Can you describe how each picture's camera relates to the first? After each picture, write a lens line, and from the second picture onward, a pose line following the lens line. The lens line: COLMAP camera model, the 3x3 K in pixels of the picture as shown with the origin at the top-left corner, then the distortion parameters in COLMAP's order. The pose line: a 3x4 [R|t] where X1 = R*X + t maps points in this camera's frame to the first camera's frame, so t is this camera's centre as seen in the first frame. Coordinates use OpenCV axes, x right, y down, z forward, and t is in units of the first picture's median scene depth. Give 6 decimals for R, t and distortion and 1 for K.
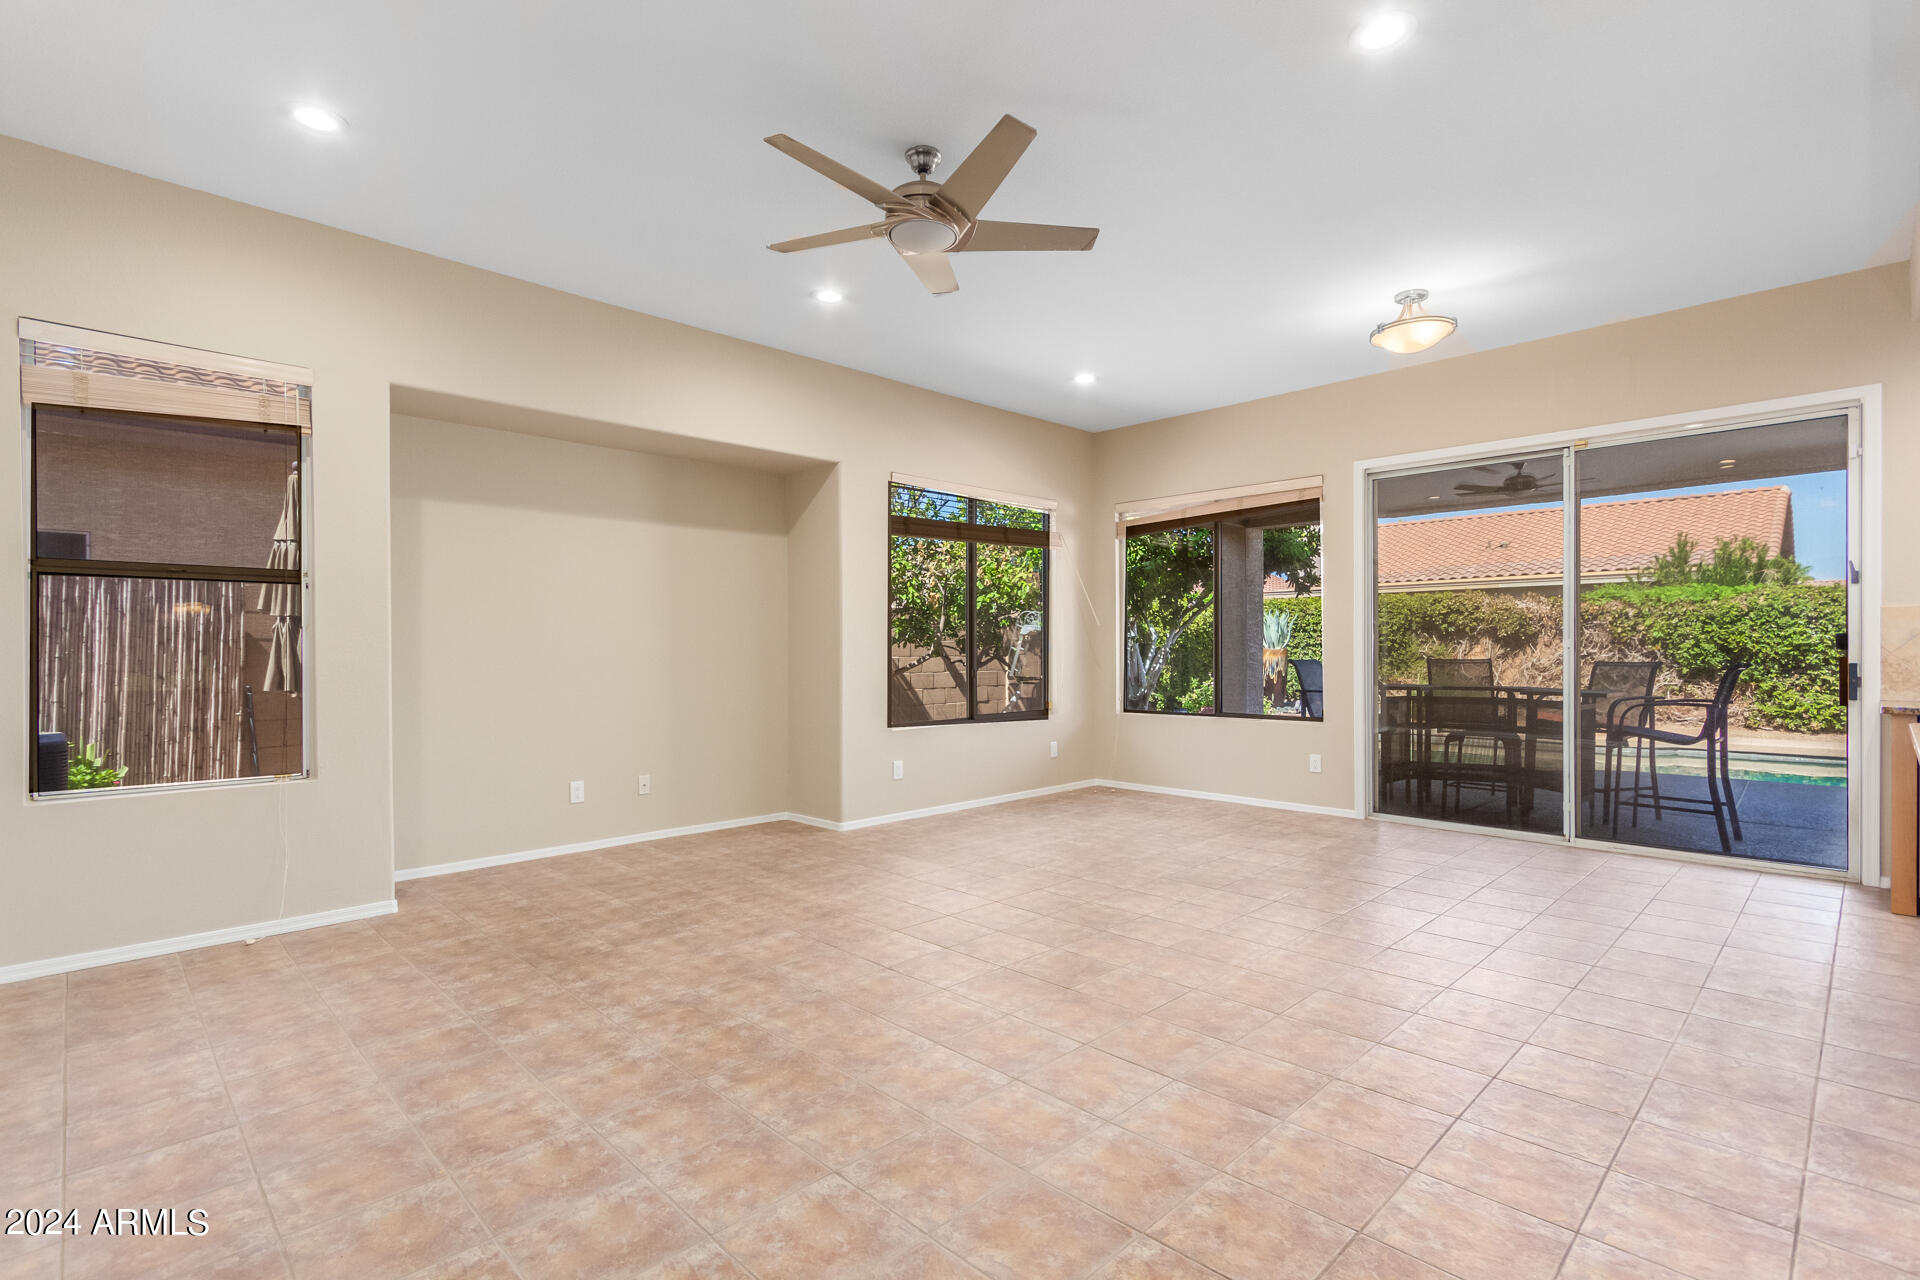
lens RADIAL K [[895.1, 0, 956.3], [0, 895.1, 649.8], [0, 0, 1]] dist [0.006776, -0.000690]
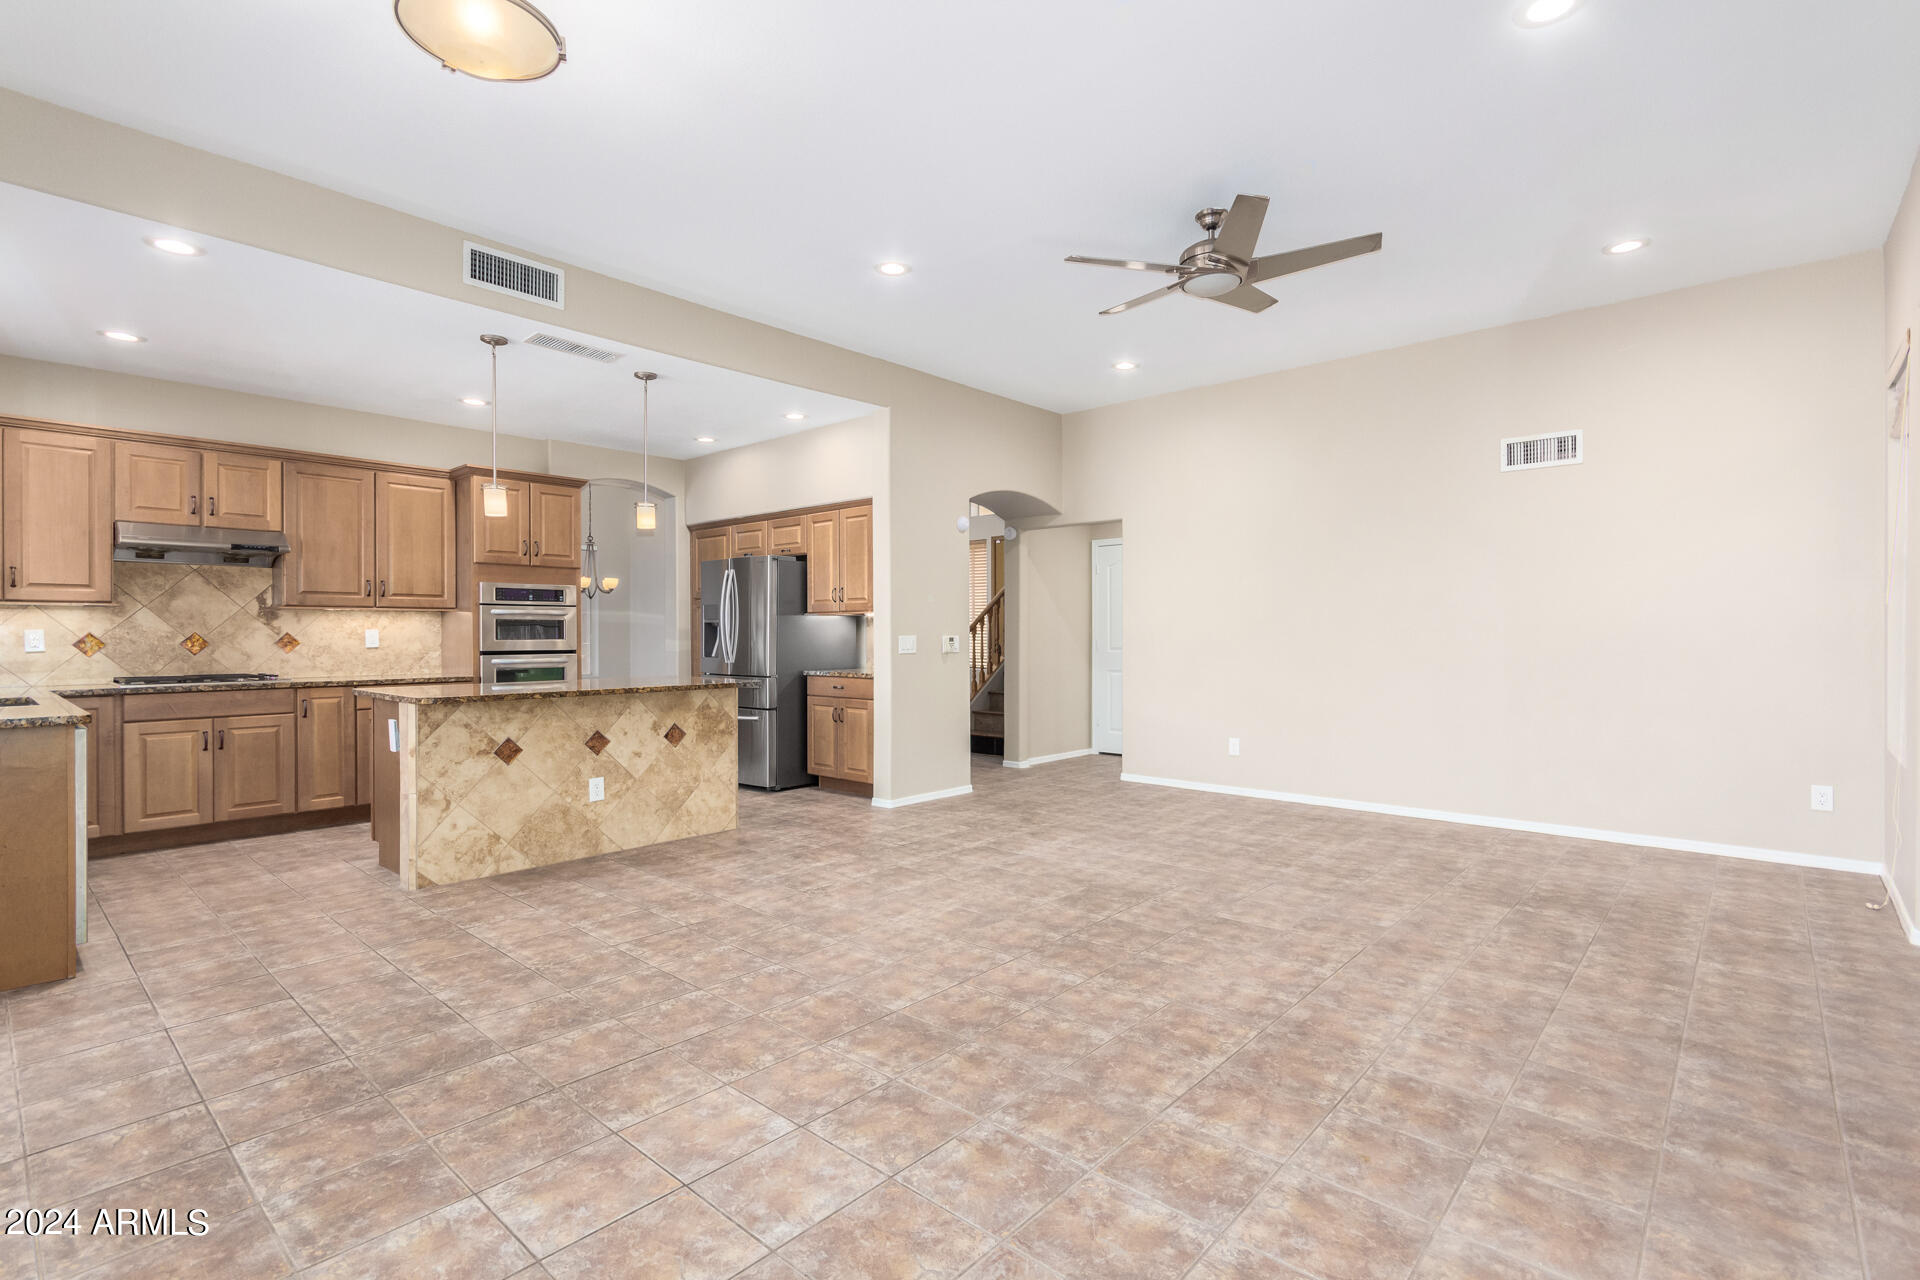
lens RADIAL K [[895.1, 0, 964.3], [0, 895.1, 634.0], [0, 0, 1]] dist [0.006776, -0.000690]
pose [[-0.997270, 0.007878, -0.073417, 0.212981], [0.007866, 0.999969, 0.000462, -0.001041], [0.073419, -0.000117, -0.997301, 1.218030]]
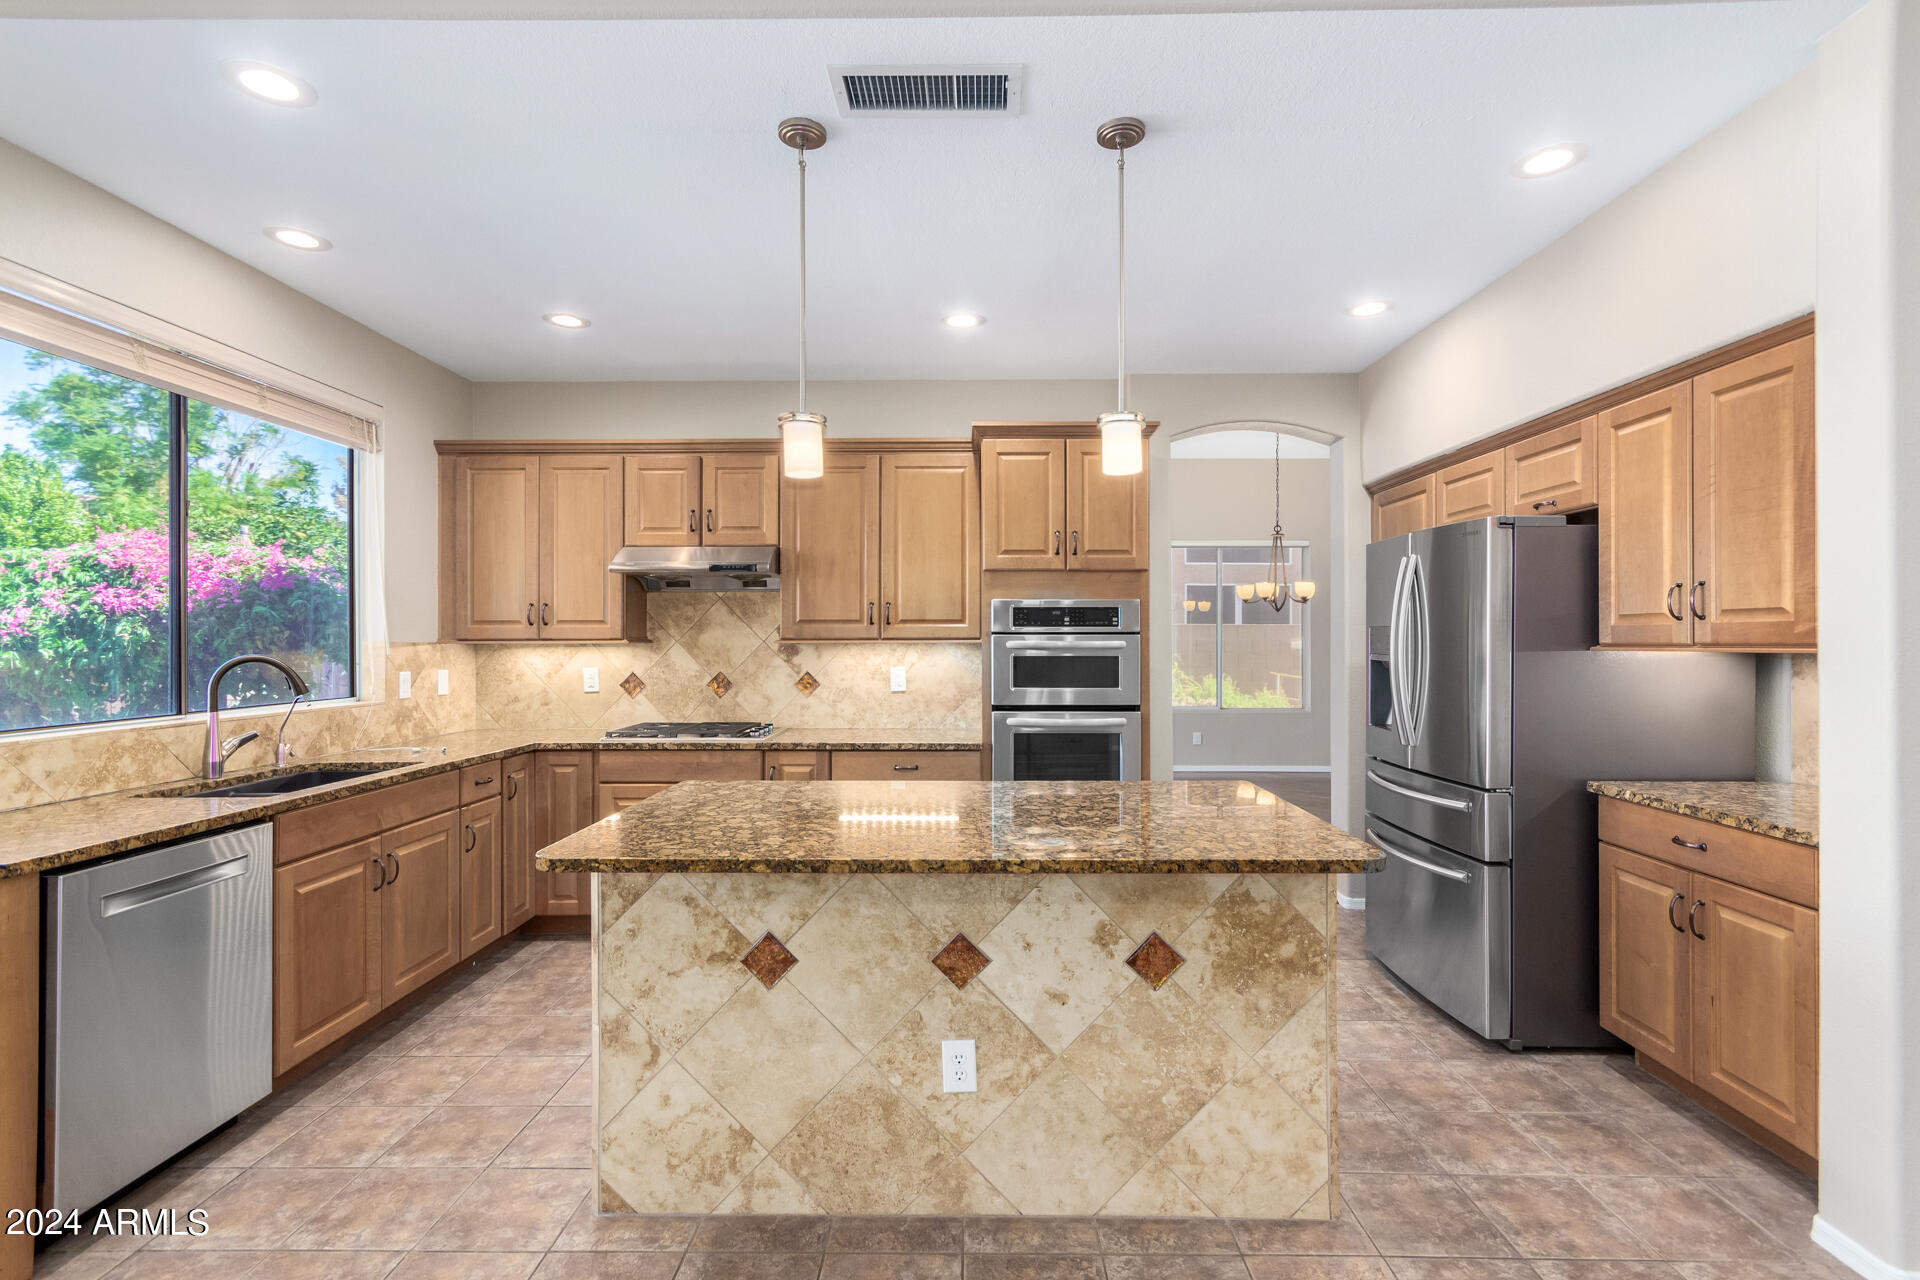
lens RADIAL K [[895.1, 0, 961.6], [0, 895.1, 638.4], [0, 0, 1]] dist [0.006776, -0.000690]
pose [[-0.706826, 0.007272, 0.707350, 0.229450], [0.005653, 0.999973, -0.004632, -0.032294], [-0.707365, 0.000725, -0.706848, 0.646040]]
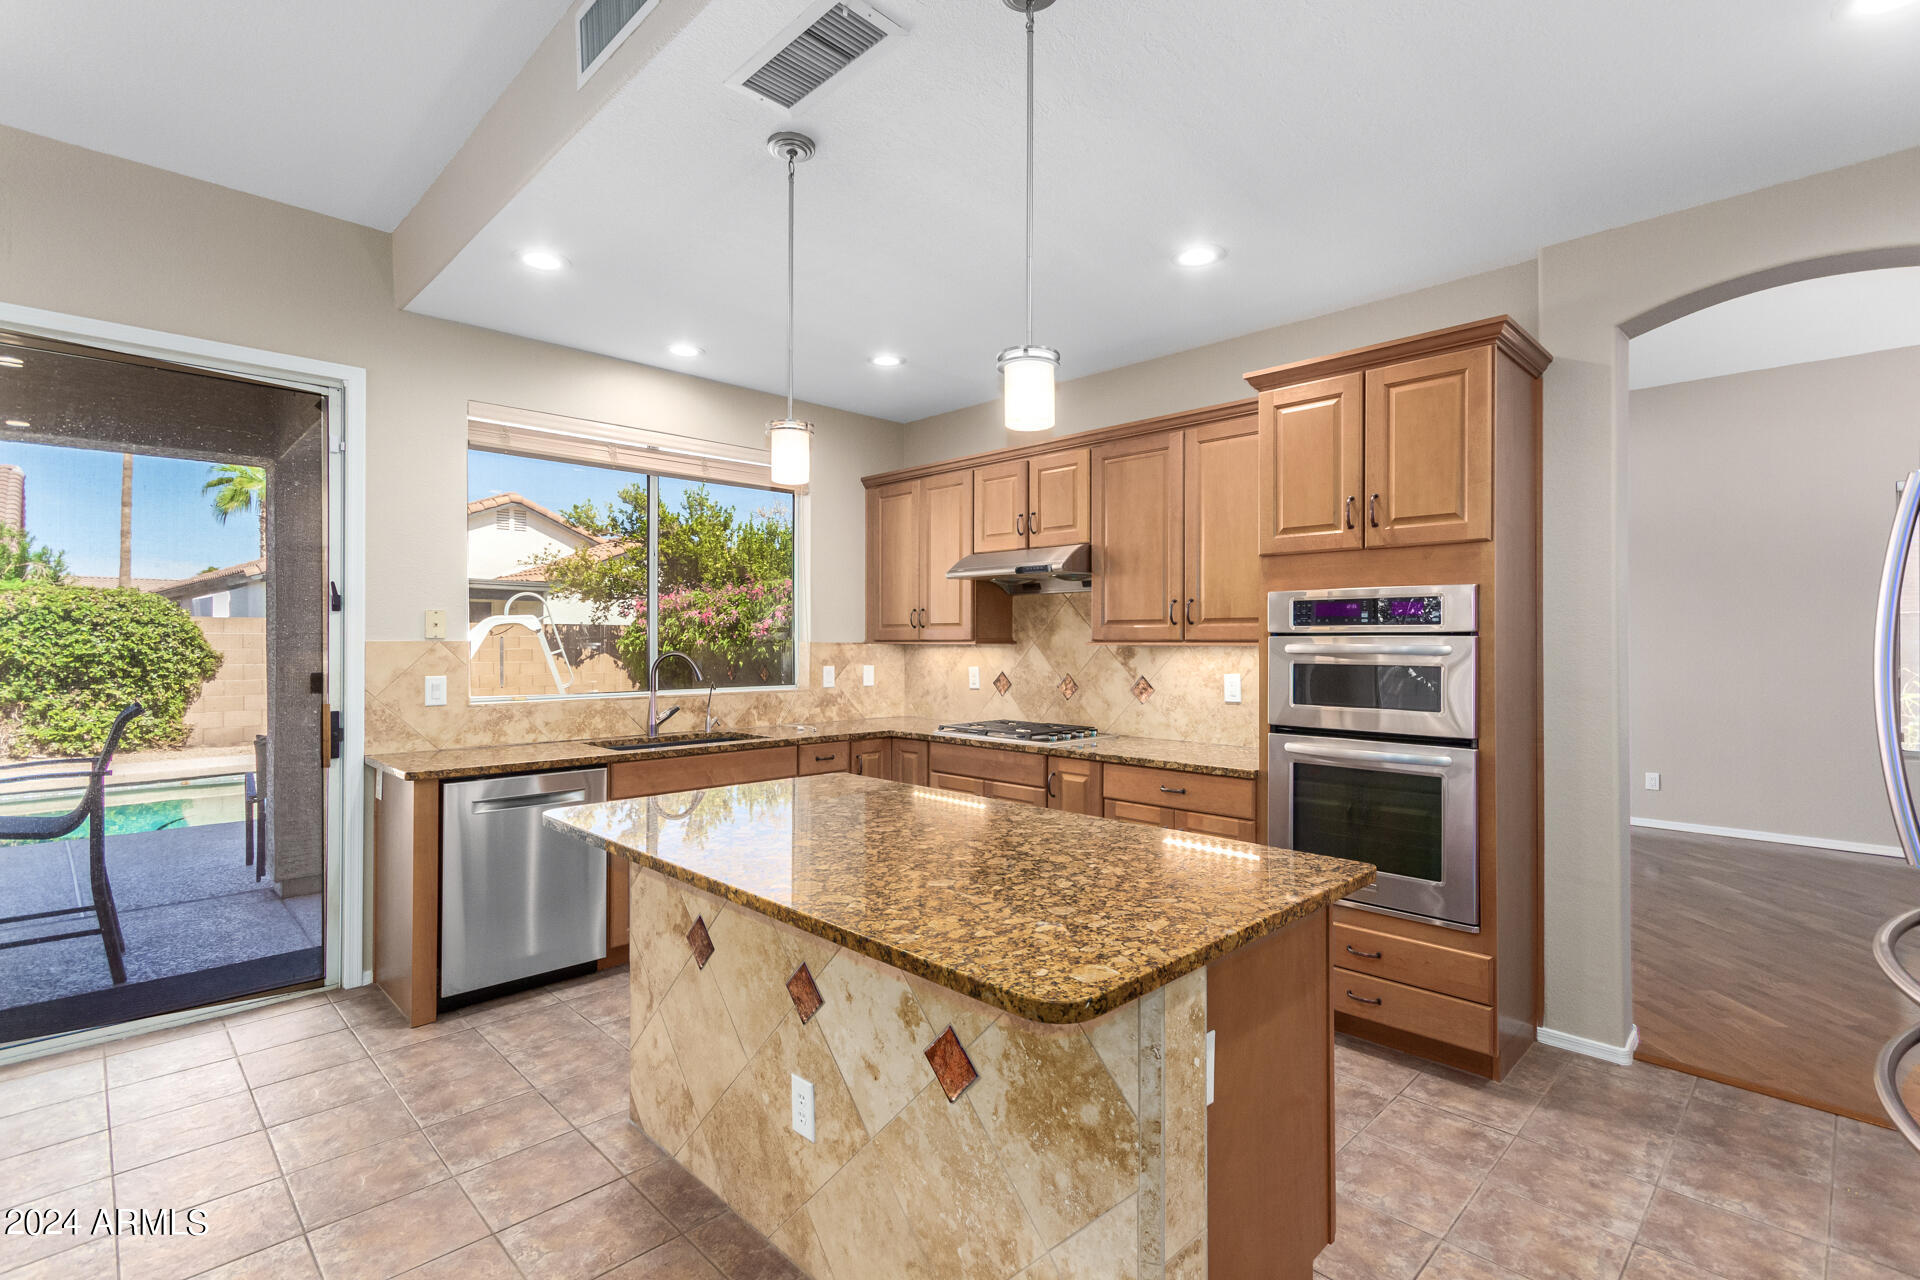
lens RADIAL K [[895.1, 0, 957.8], [0, 895.1, 637.5], [0, 0, 1]] dist [0.006776, -0.000690]
pose [[-0.002315, 0.008264, 0.999963, 0.154710], [-0.000750, 0.999966, -0.008266, -0.032687], [-0.999997, -0.000769, -0.002309, 0.340317]]
